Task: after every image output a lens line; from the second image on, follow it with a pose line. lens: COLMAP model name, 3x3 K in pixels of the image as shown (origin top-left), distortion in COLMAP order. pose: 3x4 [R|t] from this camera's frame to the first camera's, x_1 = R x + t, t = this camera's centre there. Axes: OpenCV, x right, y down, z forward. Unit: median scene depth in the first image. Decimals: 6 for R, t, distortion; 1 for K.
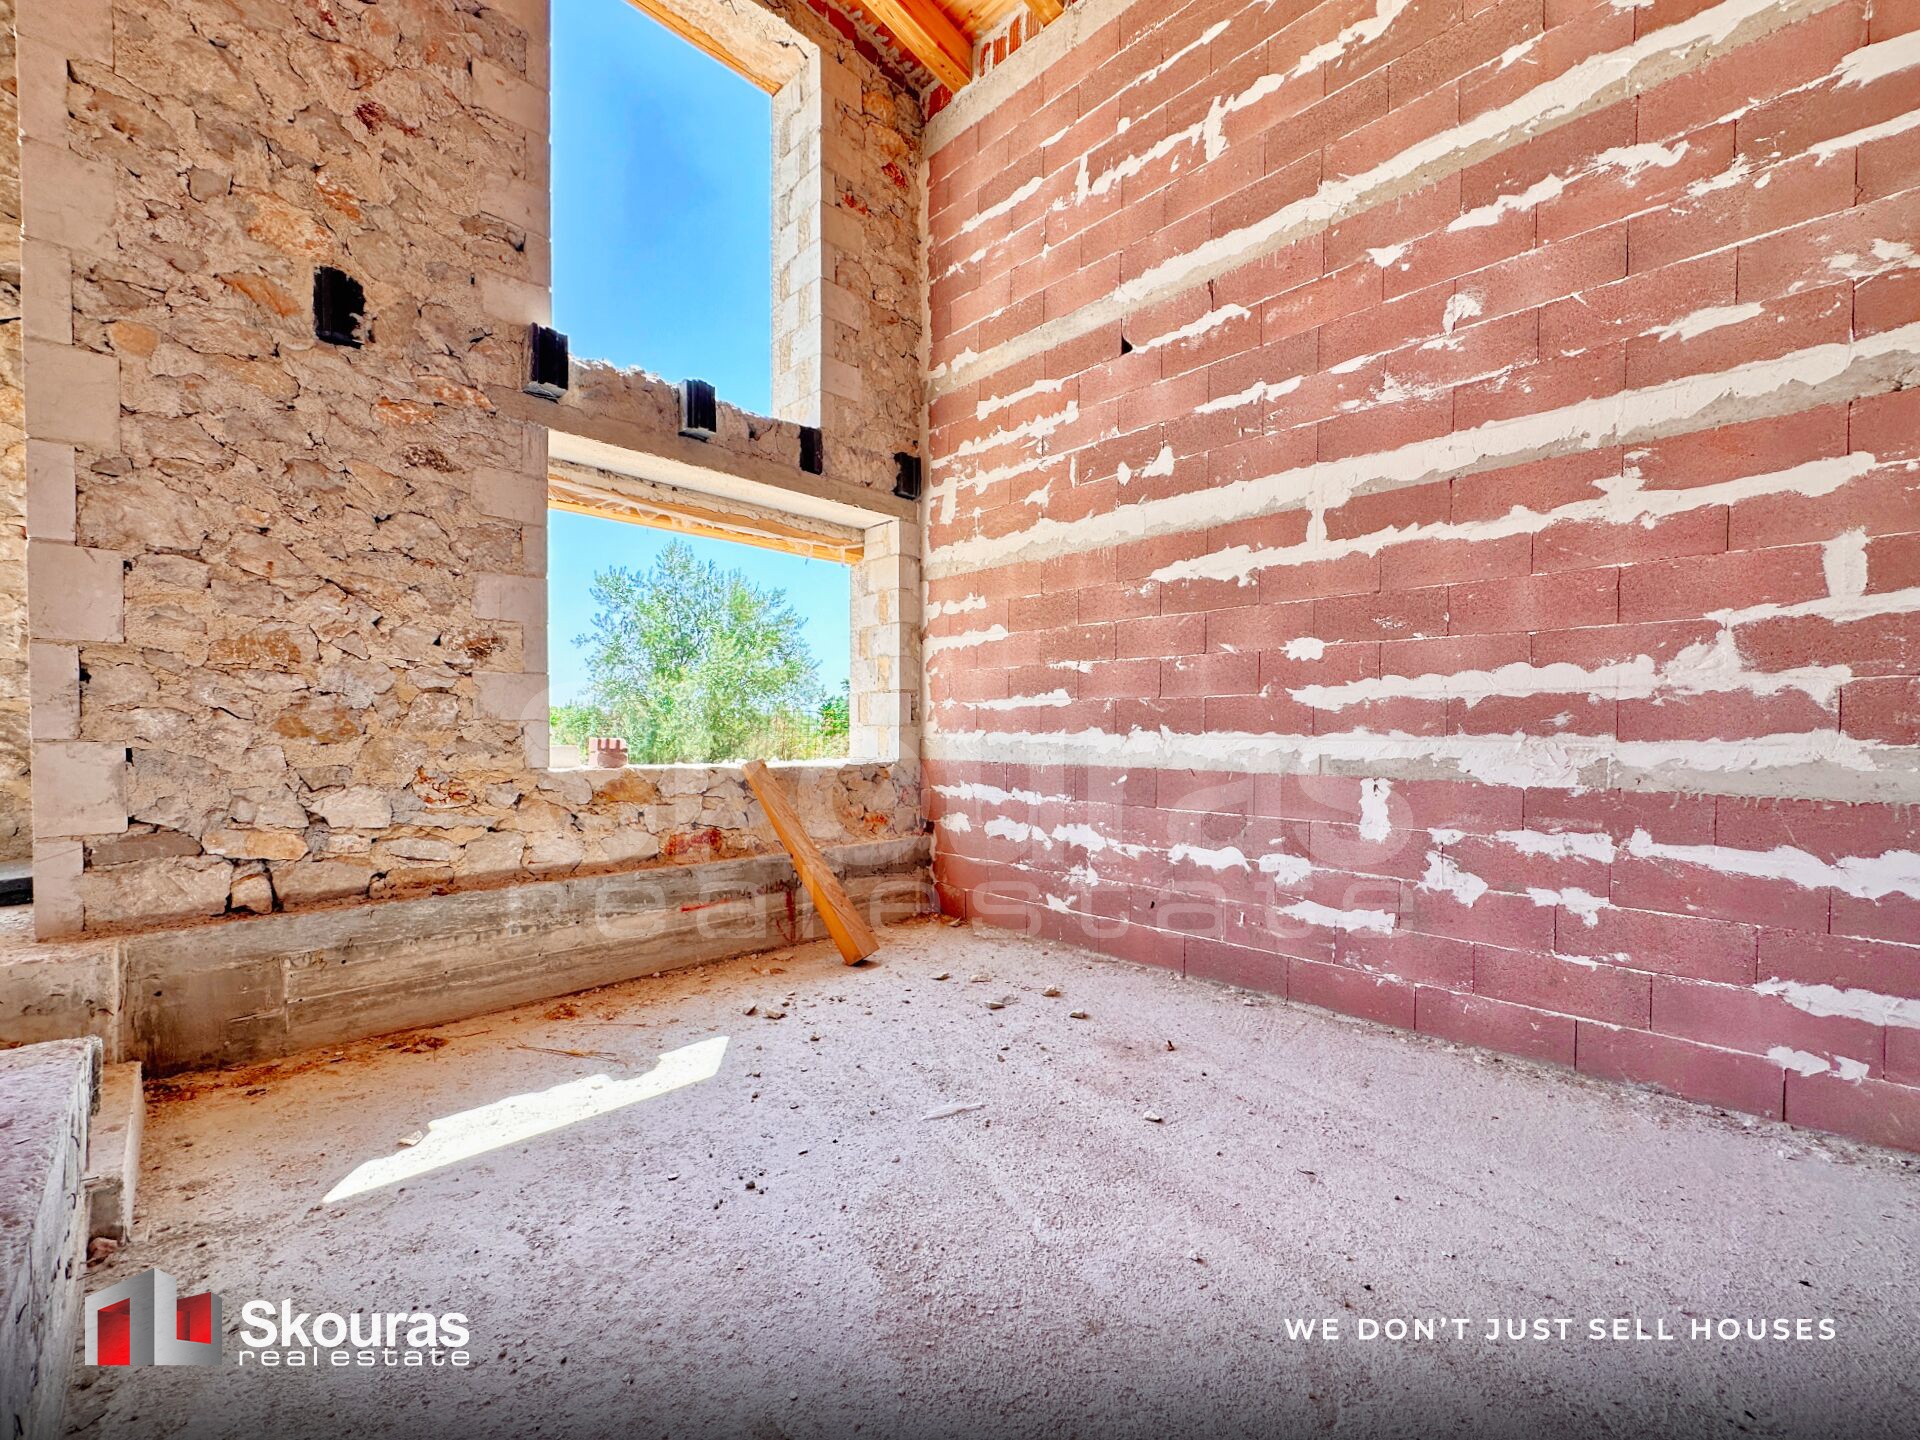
lens RADIAL K [[772.0, 0, 960.4], [0, 772.0, 749.6], [0, 0, 1]] dist [-0.008746, 0.001364]
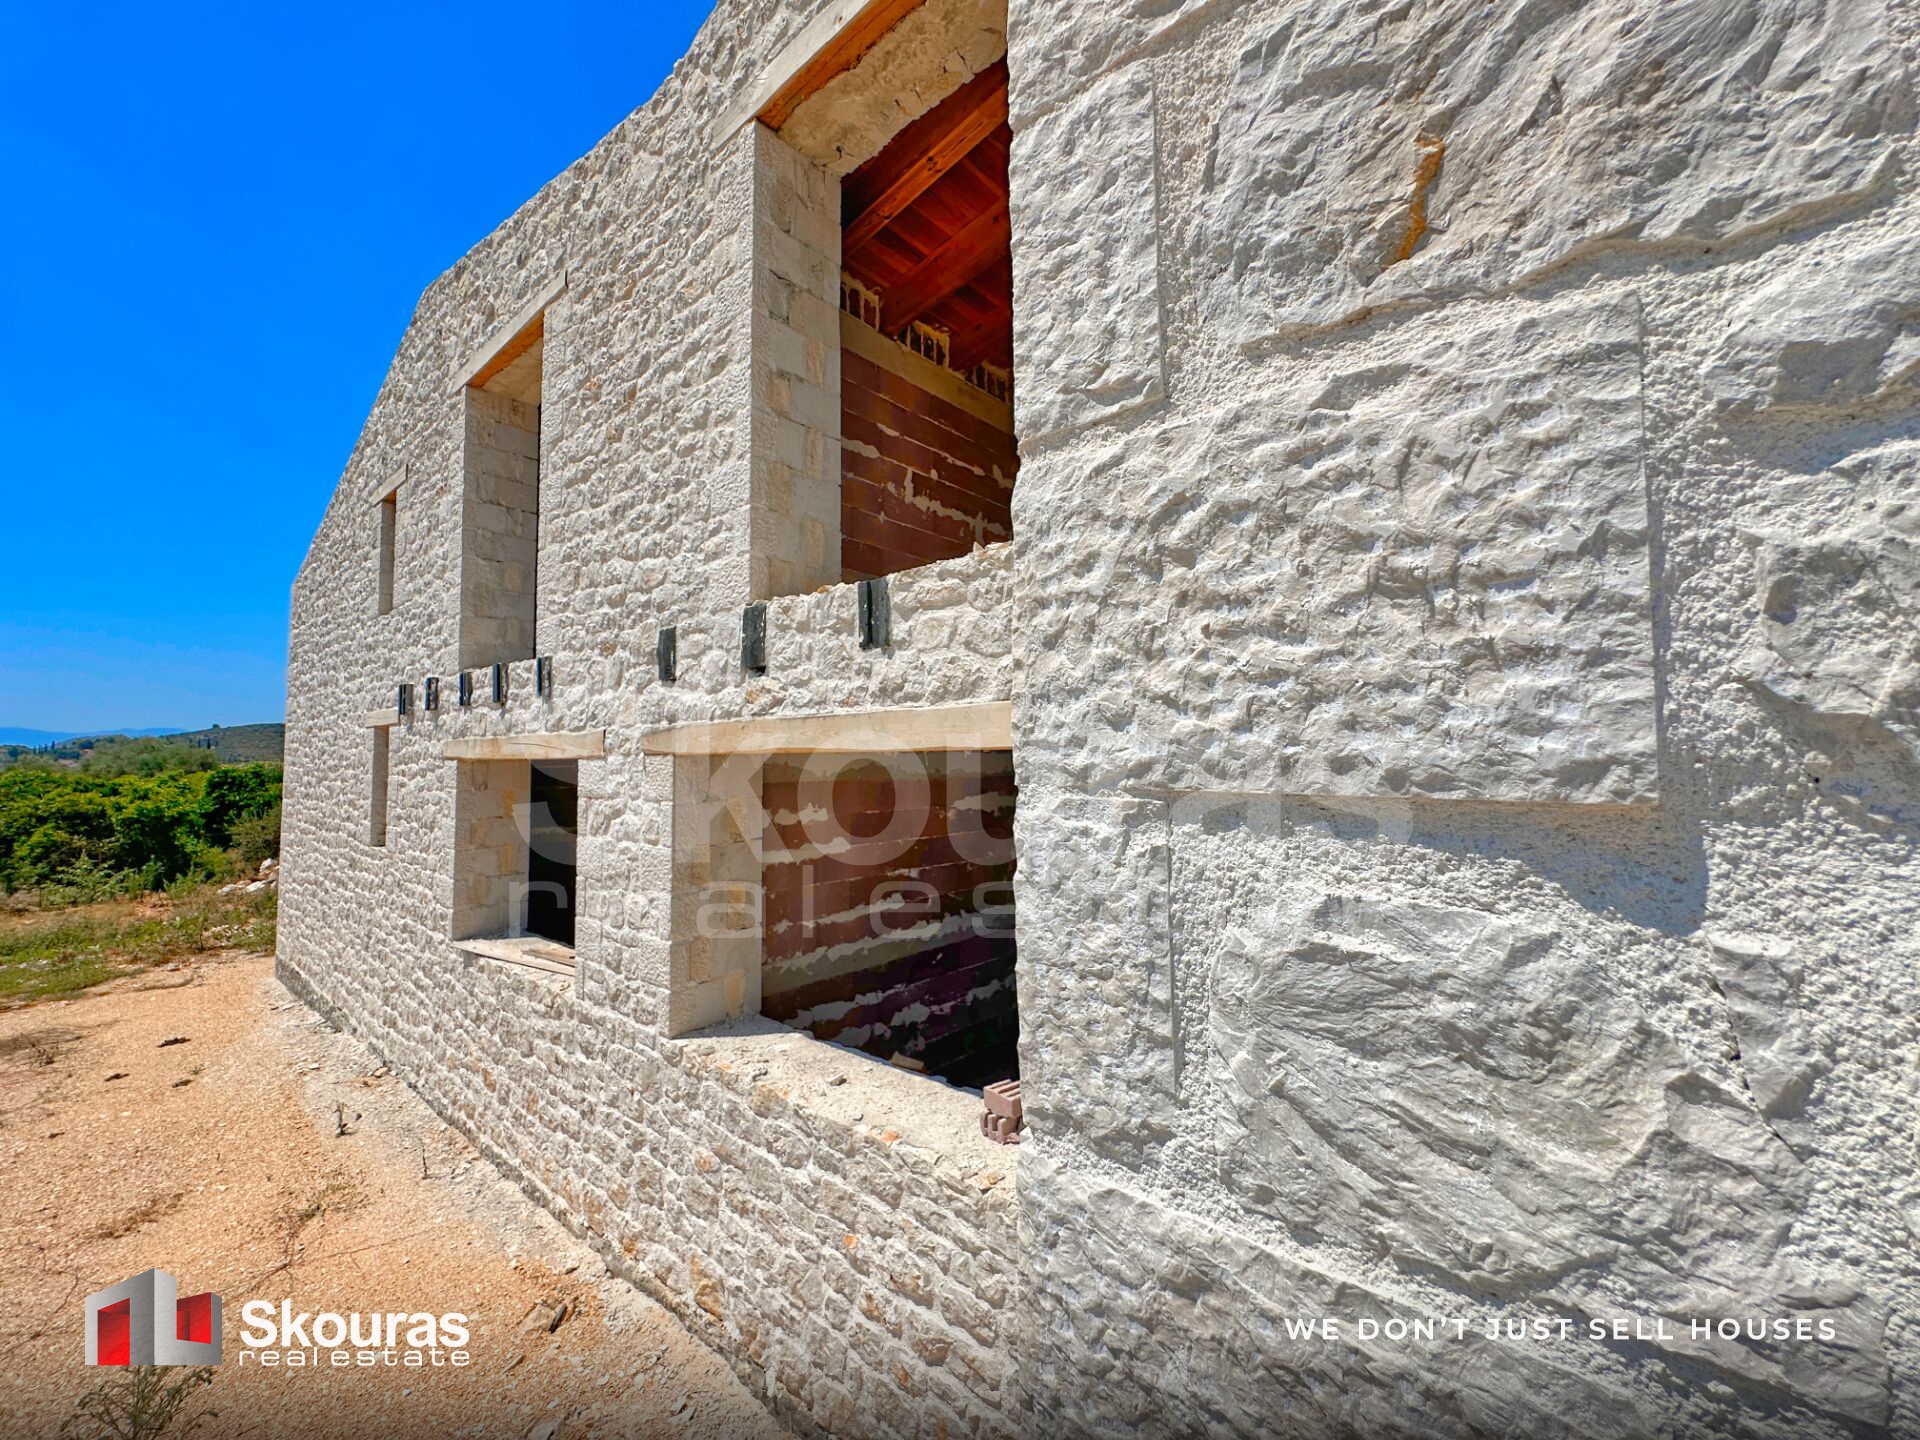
lens RADIAL K [[772.0, 0, 946.9], [0, 772.0, 718.7], [0, 0, 1]] dist [-0.008746, 0.001364]
pose [[-0.068873, 0.048052, 0.996467, -1.309037], [0.031908, 0.998434, -0.045941, -0.356670], [-0.997115, 0.028631, -0.070299, 1.242972]]
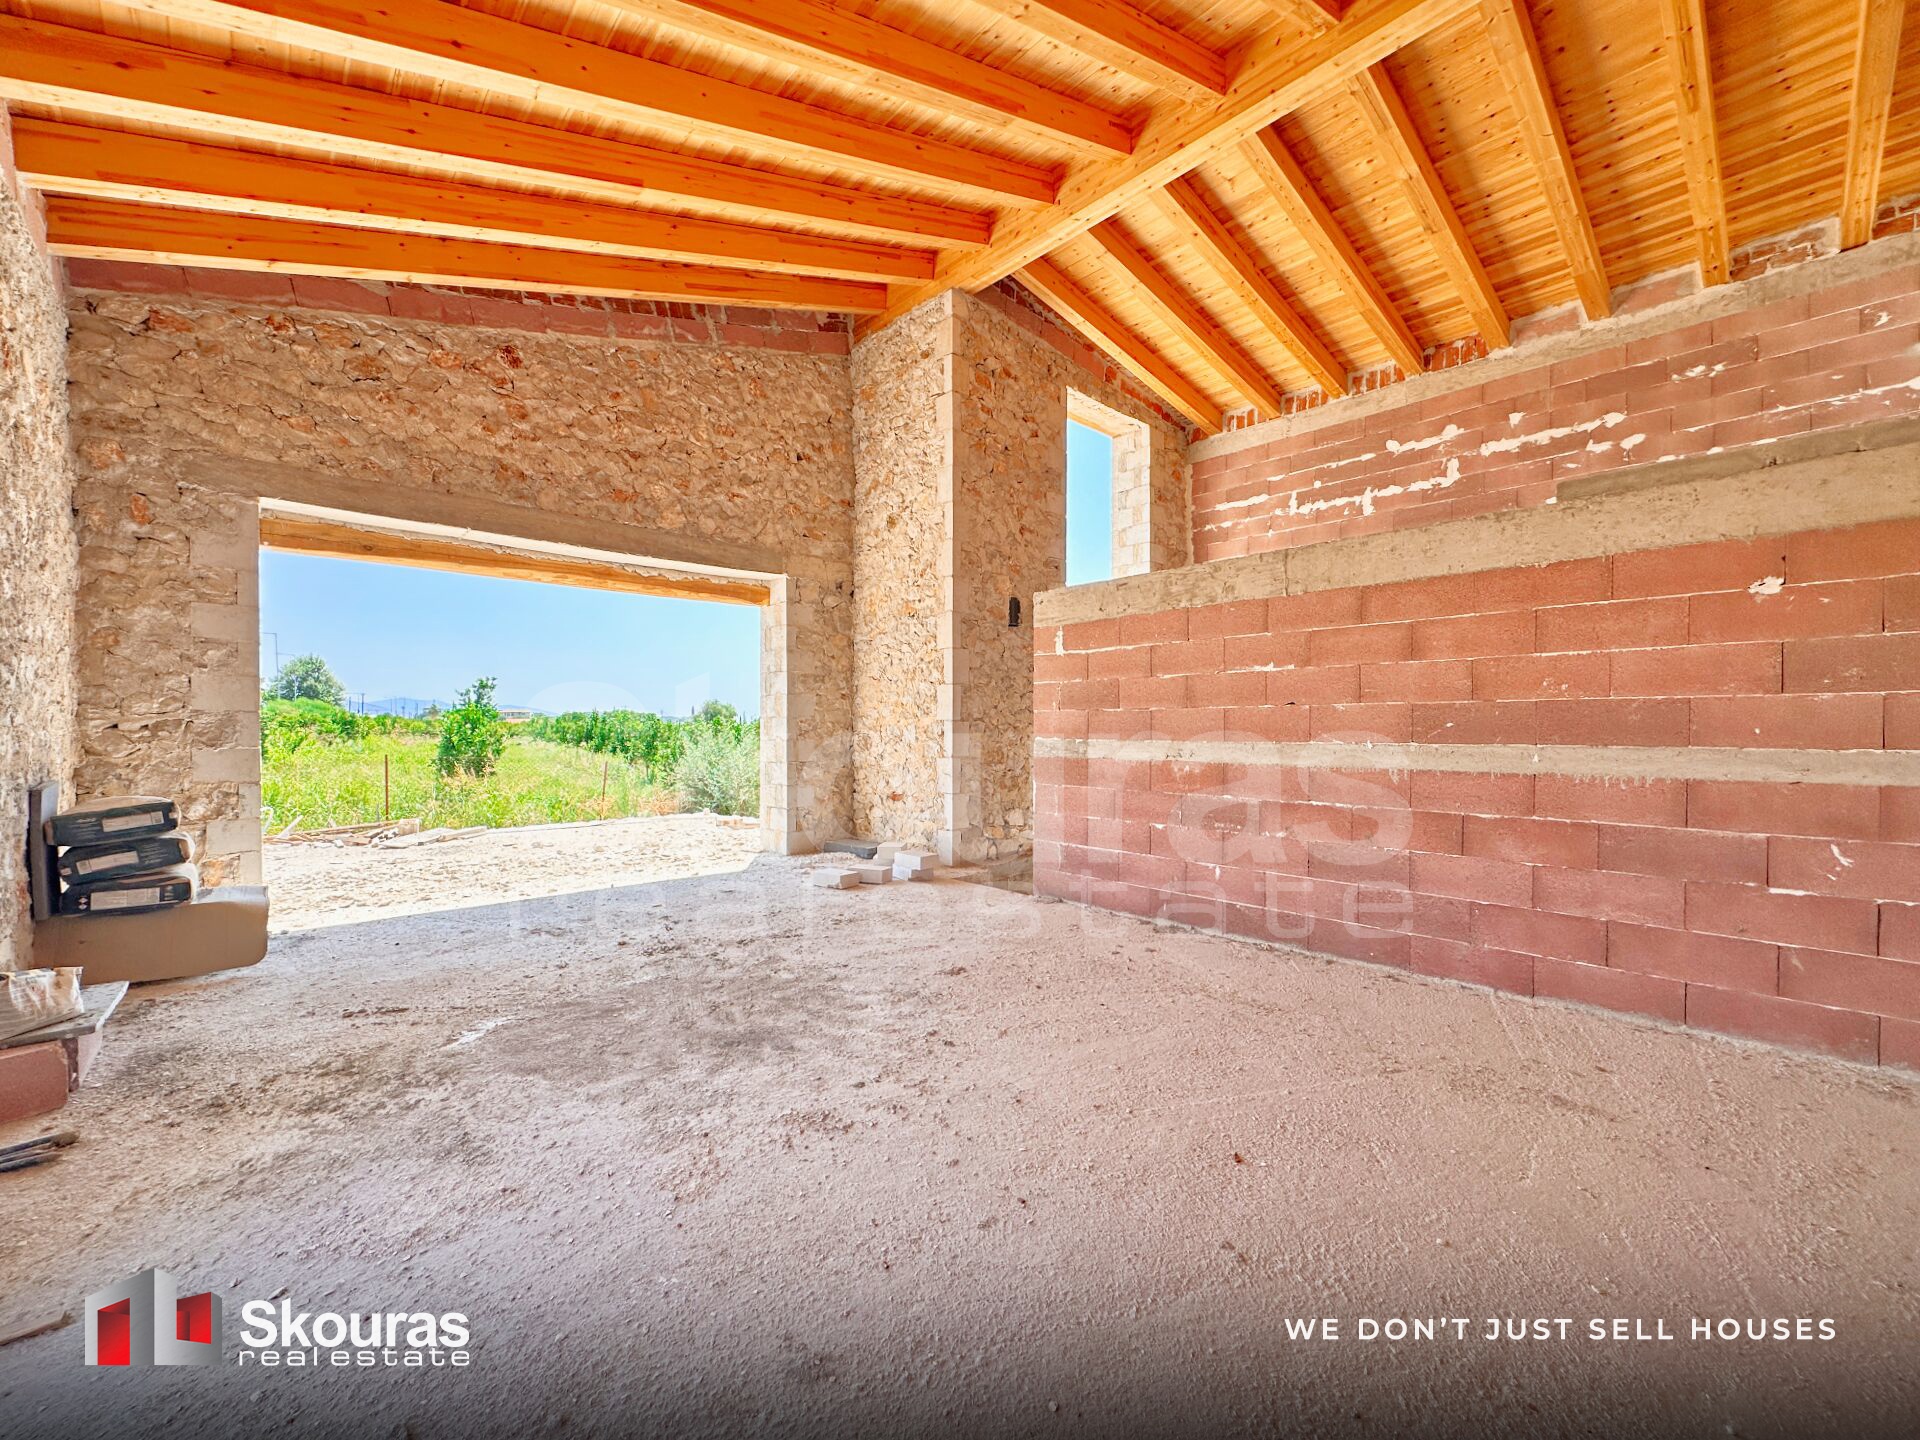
lens RADIAL K [[772.0, 0, 953.5], [0, 772.0, 737.8], [0, 0, 1]] dist [-0.008746, 0.001364]
pose [[0.999048, -0.004165, -0.043435, -0.773013], [0.003641, 0.999920, -0.012121, -0.126589], [0.043482, 0.011951, 0.998983, -1.255200]]
